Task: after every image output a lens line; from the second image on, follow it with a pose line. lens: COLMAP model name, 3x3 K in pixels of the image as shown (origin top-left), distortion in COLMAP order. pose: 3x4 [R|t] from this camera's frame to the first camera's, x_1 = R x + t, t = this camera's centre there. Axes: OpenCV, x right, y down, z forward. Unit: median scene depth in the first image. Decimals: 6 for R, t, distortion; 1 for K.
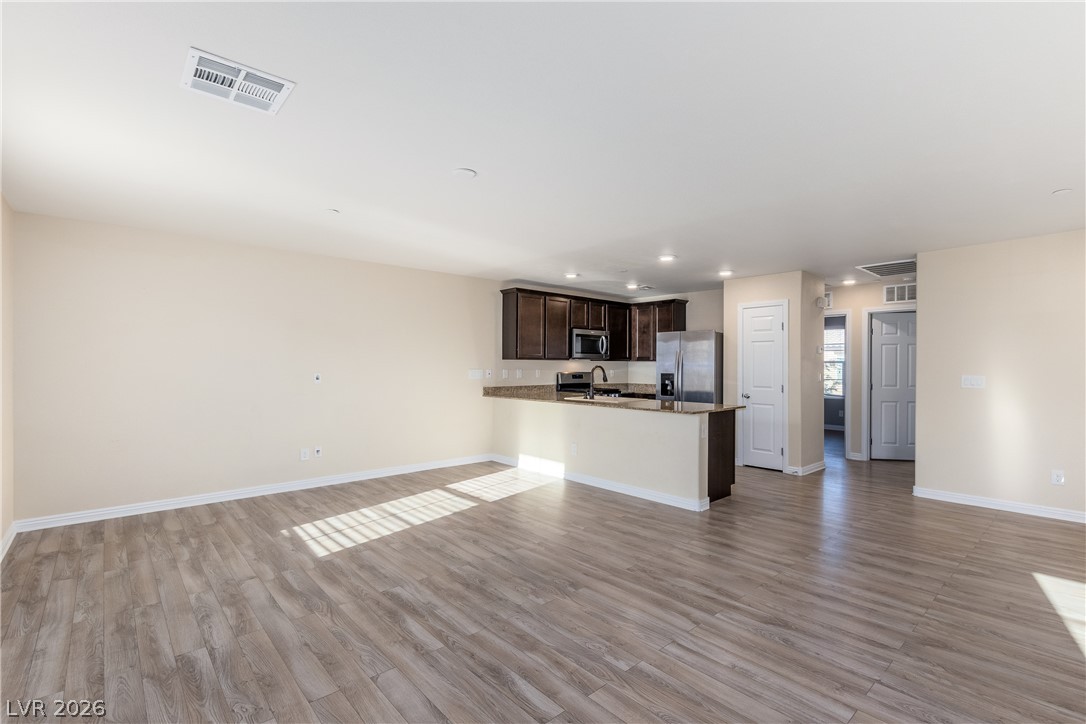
lens RADIAL K [[496.4, 0, 546.5], [0, 496.4, 367.2], [0, 0, 1]] dist [0.002048, -0.003196]
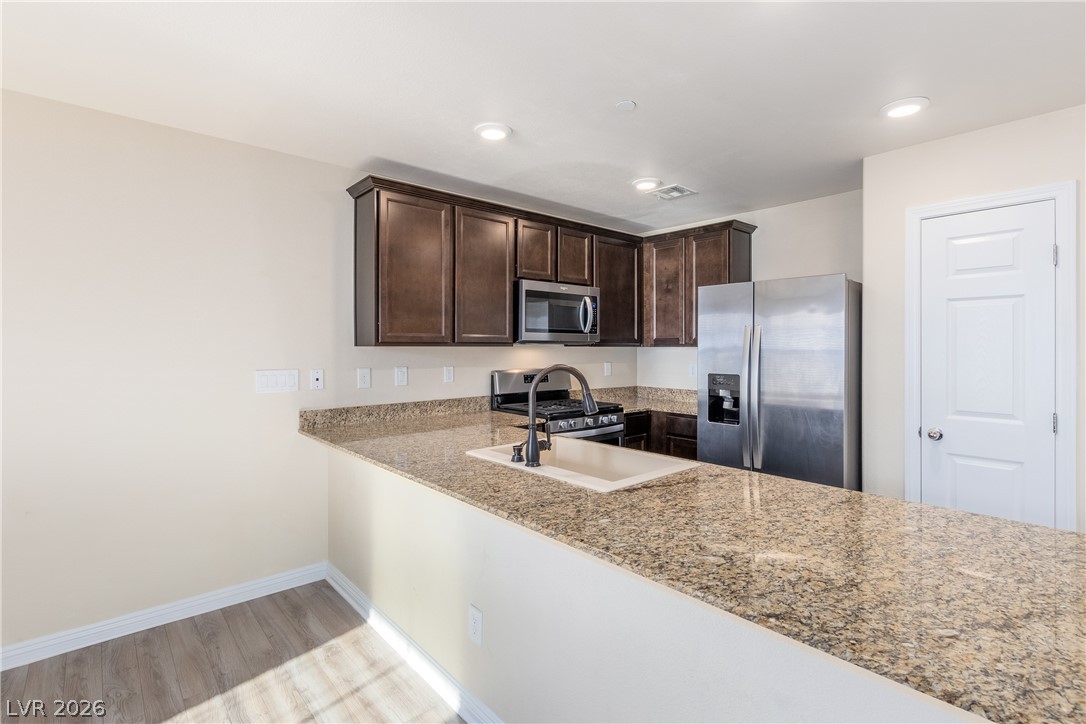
lens RADIAL K [[496.4, 0, 551.2], [0, 496.4, 356.8], [0, 0, 1]] dist [0.002048, -0.003196]
pose [[0.999985, -0.005503, -0.000505, 0.117523], [0.005510, 0.999856, 0.016046, -0.016240], [0.000416, -0.016049, 0.999871, 0.756575]]
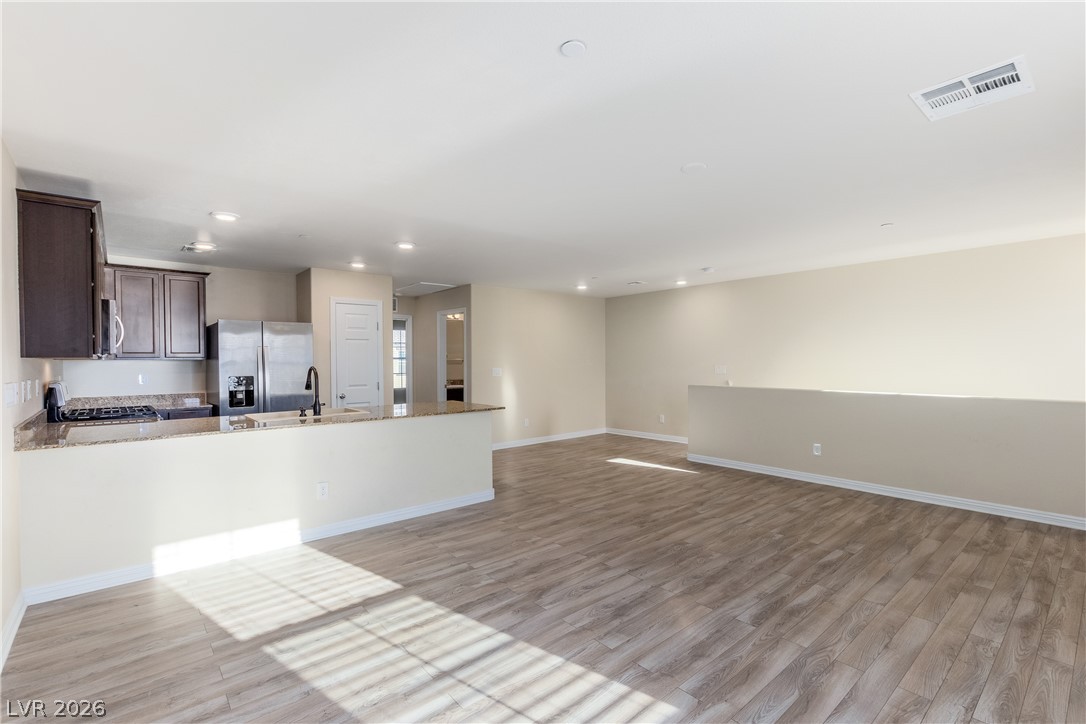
lens RADIAL K [[496.4, 0, 545.3], [0, 496.4, 365.4], [0, 0, 1]] dist [0.002048, -0.003196]
pose [[0.018801, -0.016156, 0.999693, -0.674979], [0.010674, 0.999816, 0.015957, -0.014229], [-0.999766, 0.010371, 0.018970, 0.754619]]
